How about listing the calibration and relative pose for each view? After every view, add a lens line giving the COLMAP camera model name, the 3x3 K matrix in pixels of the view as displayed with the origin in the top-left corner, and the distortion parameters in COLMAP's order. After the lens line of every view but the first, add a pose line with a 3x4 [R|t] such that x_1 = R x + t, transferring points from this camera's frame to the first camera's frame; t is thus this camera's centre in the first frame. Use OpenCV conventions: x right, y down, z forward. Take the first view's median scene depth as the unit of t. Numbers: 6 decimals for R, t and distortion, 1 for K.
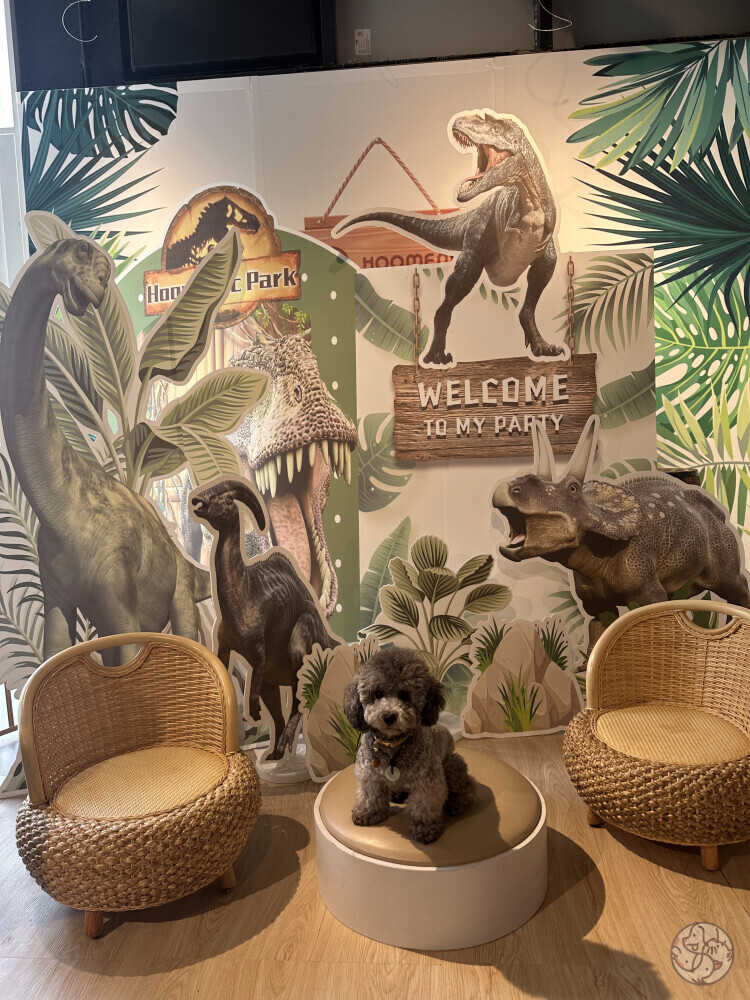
lens RADIAL K [[712.3, 0, 374.1], [0, 712.3, 475.5], [0, 0, 1]] dist [0.004918, -0.002056]
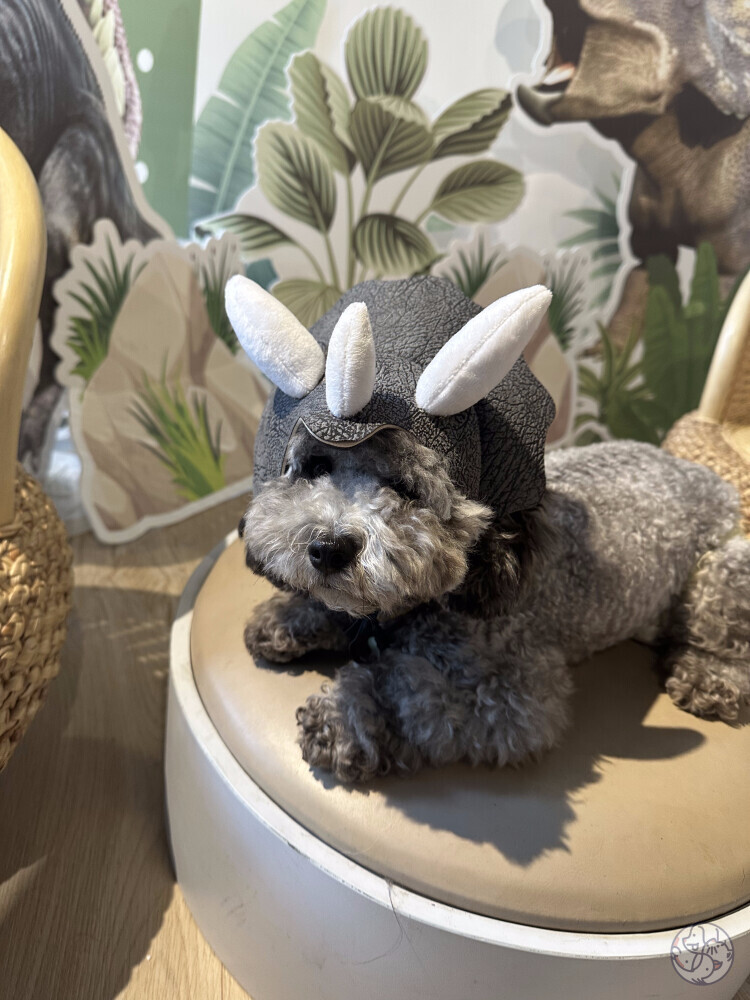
lens RADIAL K [[712.3, 0, 374.1], [0, 712.3, 475.5], [0, 0, 1]] dist [0.004918, -0.002056]
pose [[0.919184, 0.030209, 0.392668, -0.091944], [-0.179906, 0.919150, 0.350425, 0.193112], [-0.350334, -0.392749, 0.850303, 0.535700]]
